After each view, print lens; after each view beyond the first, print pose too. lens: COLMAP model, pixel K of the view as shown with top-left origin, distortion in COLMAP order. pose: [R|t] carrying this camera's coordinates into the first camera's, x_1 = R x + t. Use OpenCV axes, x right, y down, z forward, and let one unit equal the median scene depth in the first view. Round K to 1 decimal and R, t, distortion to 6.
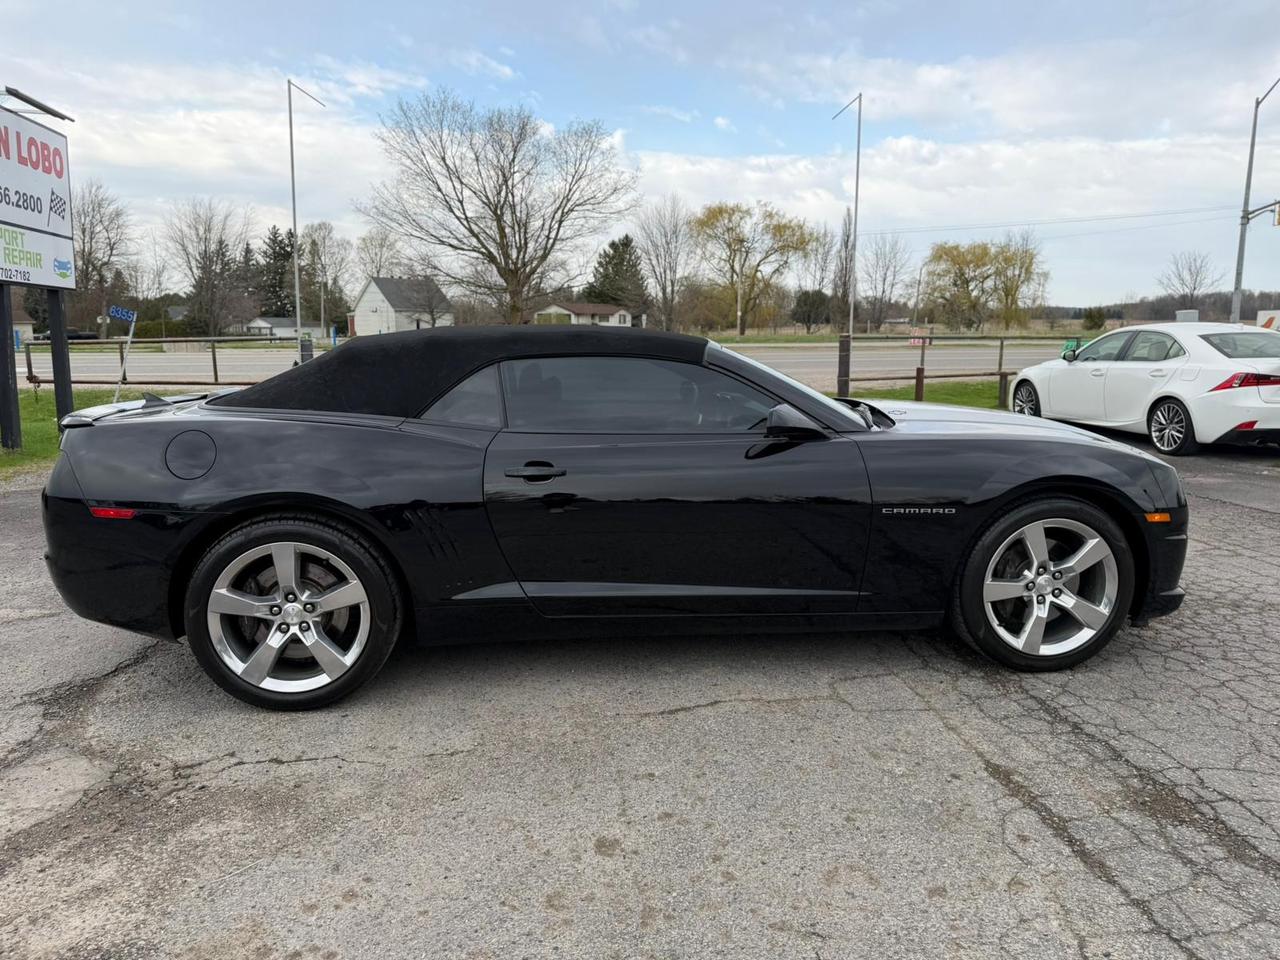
lens RADIAL K [[906.4, 0, 643.3], [0, 906.4, 481.8], [0, 0, 1]] dist [0.024030, -0.030117]
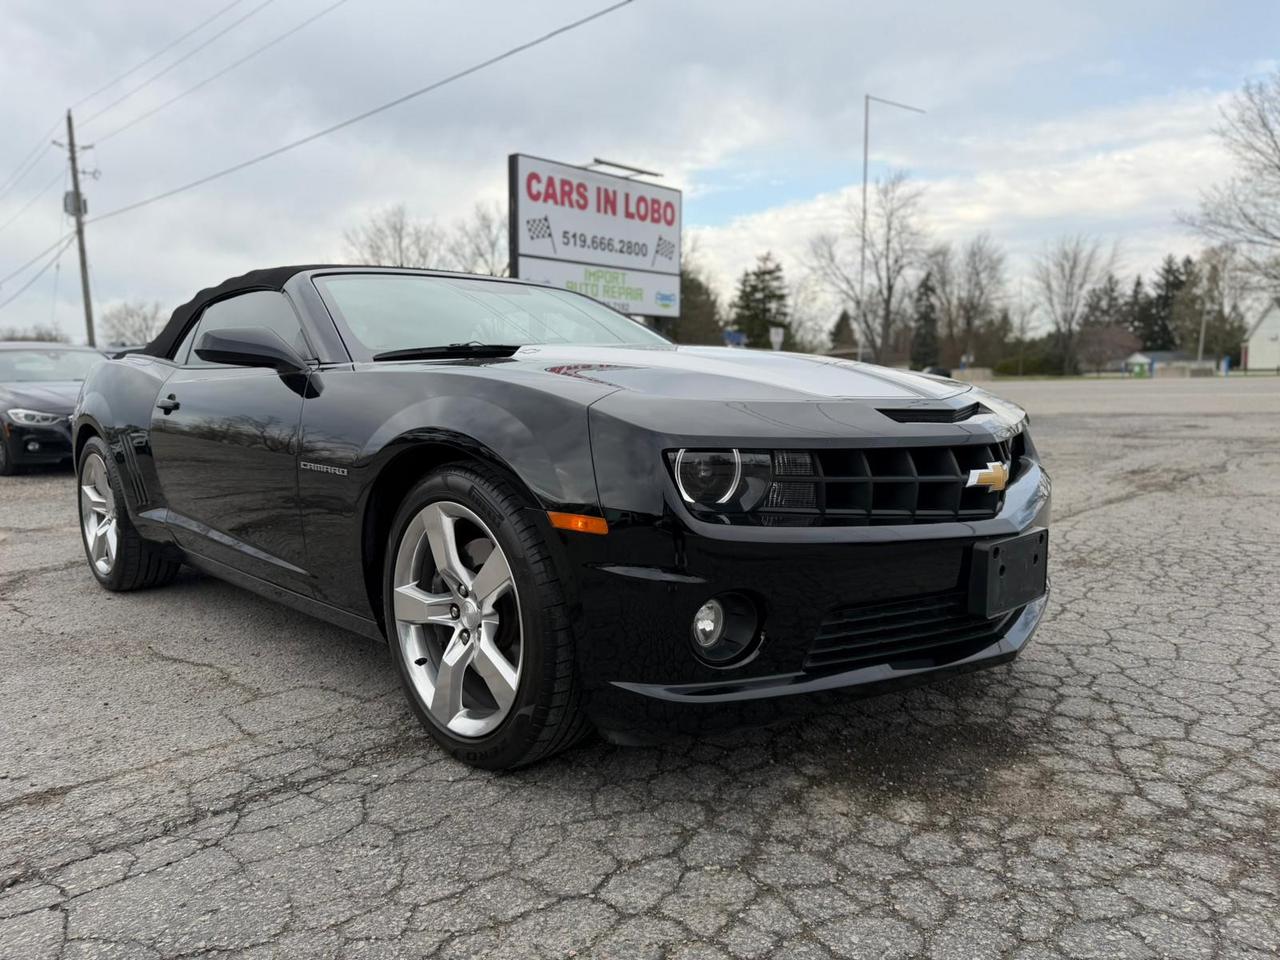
lens RADIAL K [[906.4, 0, 633.8], [0, 906.4, 484.6], [0, 0, 1]] dist [0.024030, -0.030117]
pose [[0.608983, 0.075410, -0.789590, 0.973728], [-0.106521, 0.994228, 0.012798, 0.008965], [0.785998, 0.076314, 0.613501, 0.715388]]
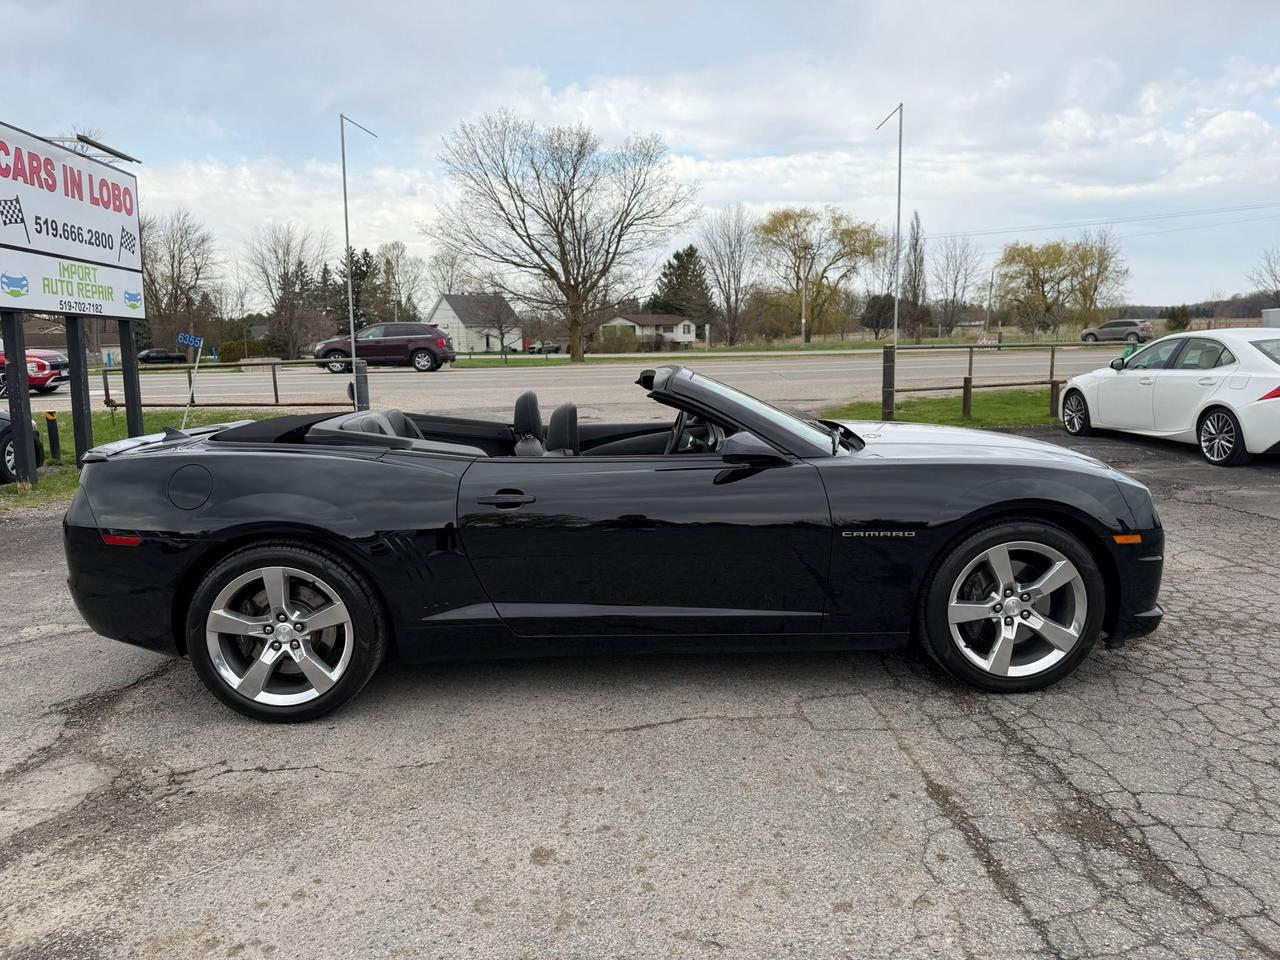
lens RADIAL K [[906.4, 0, 639.8], [0, 906.4, 481.4], [0, 0, 1]] dist [0.024030, -0.030117]
pose [[0.996836, -0.008303, -0.079057, 0.110052], [0.007428, 0.999908, -0.011355, -0.017205], [0.079144, 0.010731, 0.996805, -0.040069]]
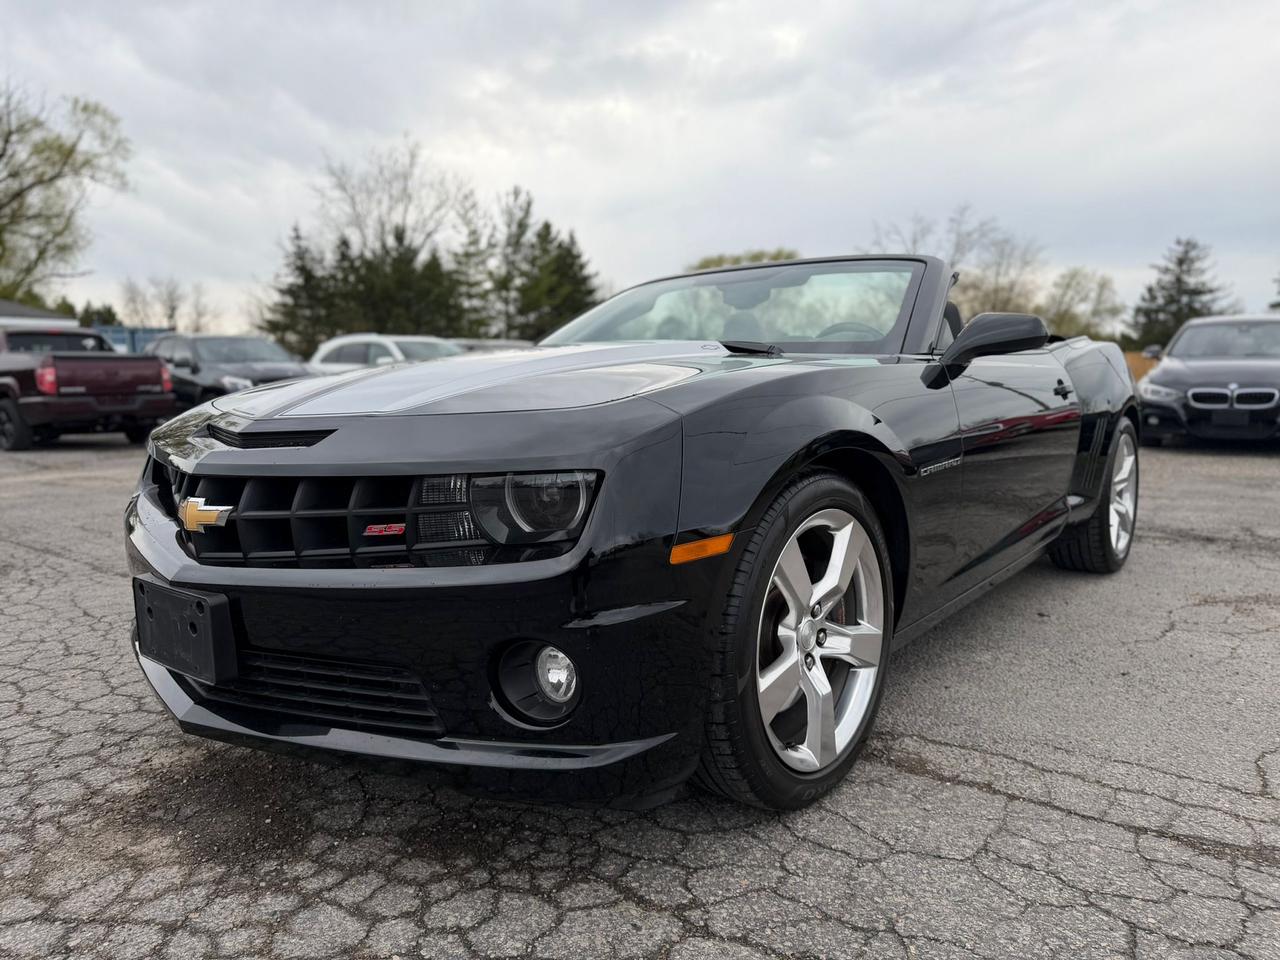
lens RADIAL K [[906.4, 0, 643.3], [0, 906.4, 472.7], [0, 0, 1]] dist [0.024030, -0.030117]
pose [[-0.710169, 0.084472, -0.698946, 0.825393], [-0.098528, 0.971081, 0.217471, -0.168892], [0.697103, 0.223307, -0.681309, 1.764050]]
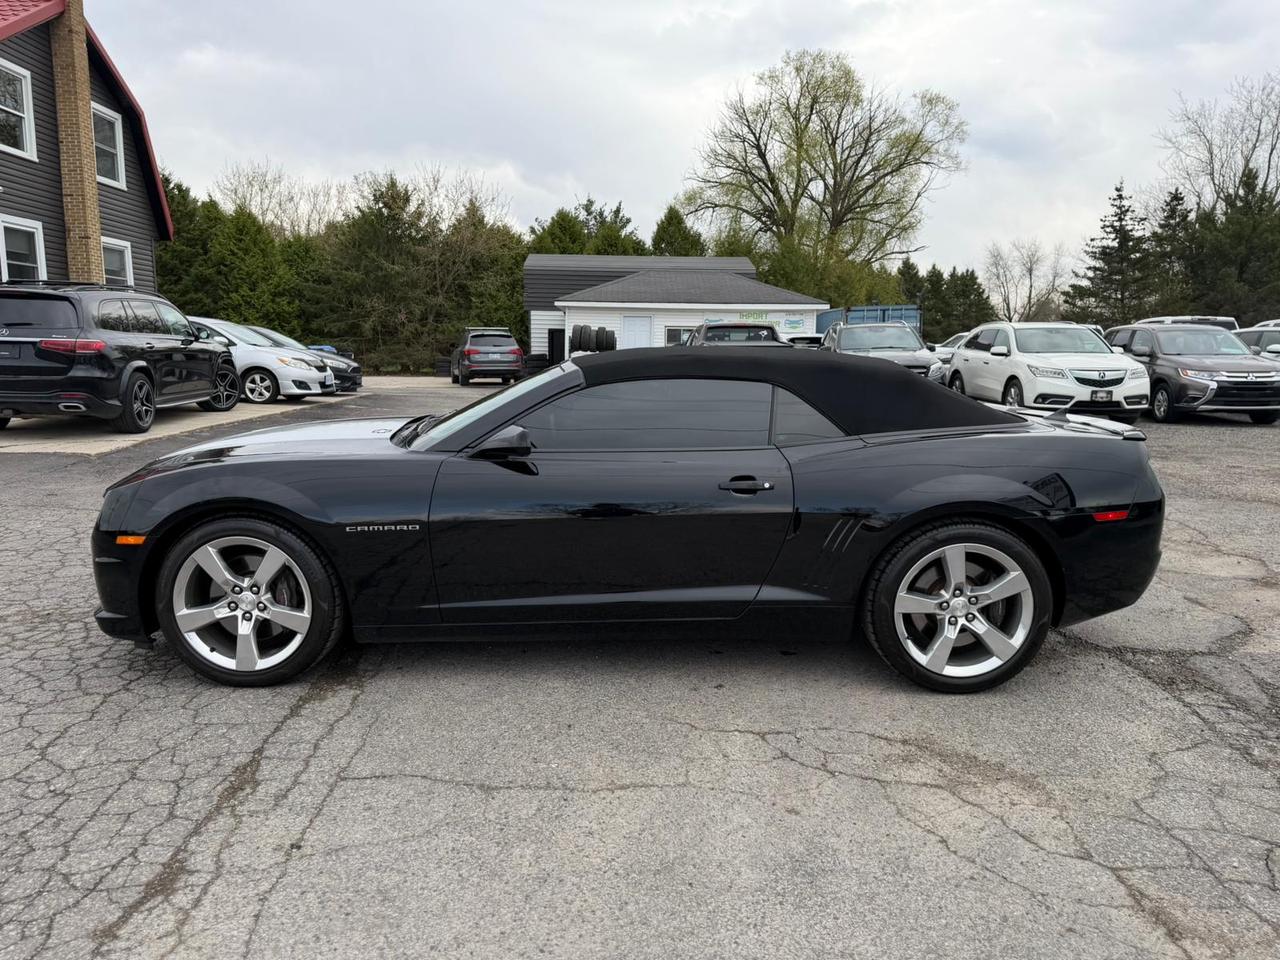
lens RADIAL K [[906.4, 0, 649.9], [0, 906.4, 482.6], [0, 0, 1]] dist [0.024030, -0.030117]
pose [[-0.994738, -0.023031, 0.099834, -0.158796], [0.009416, 0.949735, 0.312913, -0.406541], [-0.102022, 0.312207, -0.944520, 2.359177]]
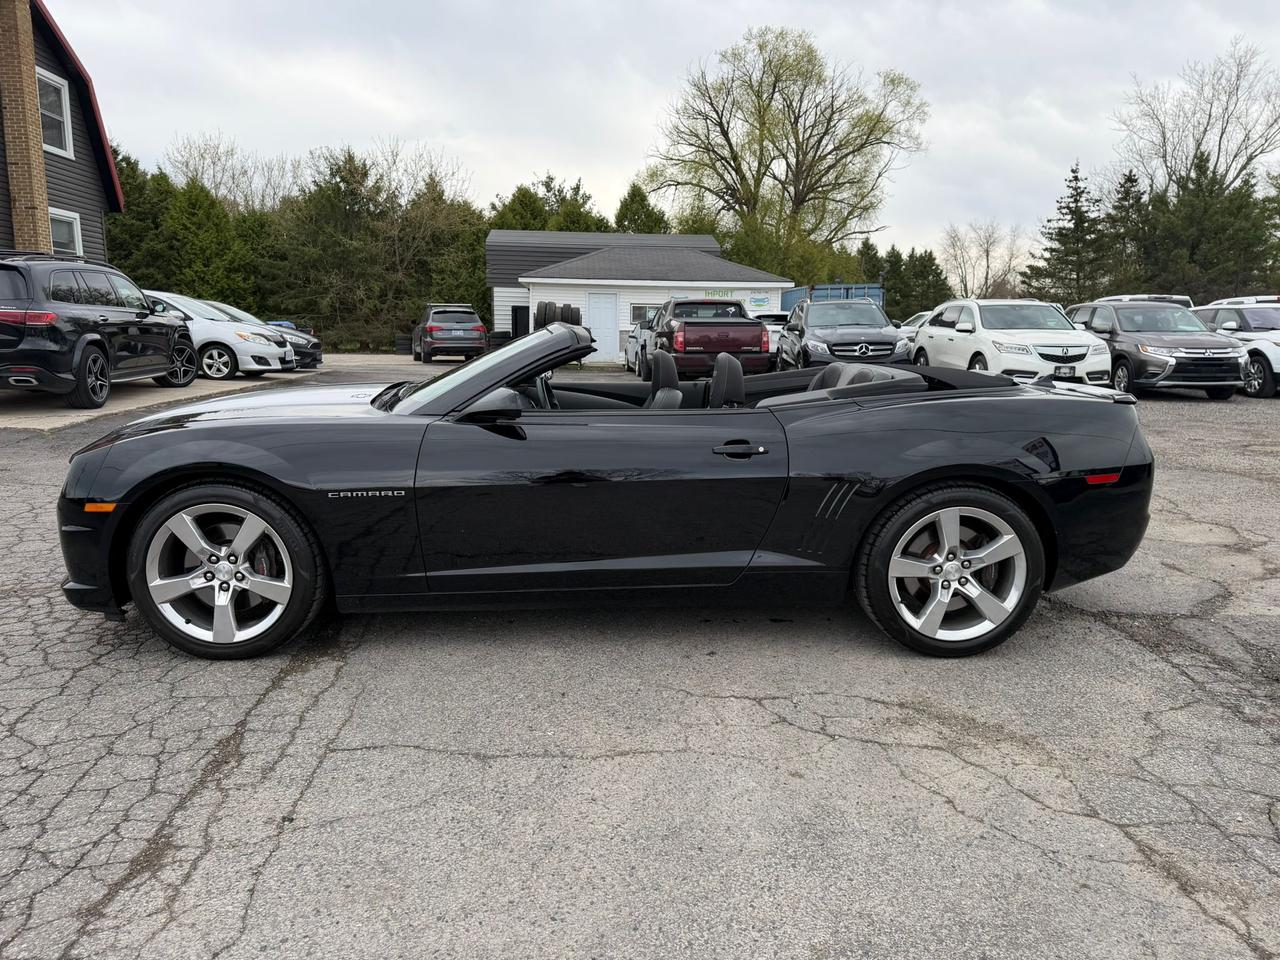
lens RADIAL K [[906.4, 0, 648.4], [0, 906.4, 475.9], [0, 0, 1]] dist [0.024030, -0.030117]
pose [[-0.998045, -0.020372, 0.059090, -0.124803], [0.000050, 0.945128, 0.326700, -0.383874], [-0.062503, 0.326064, -0.943279, 2.348473]]
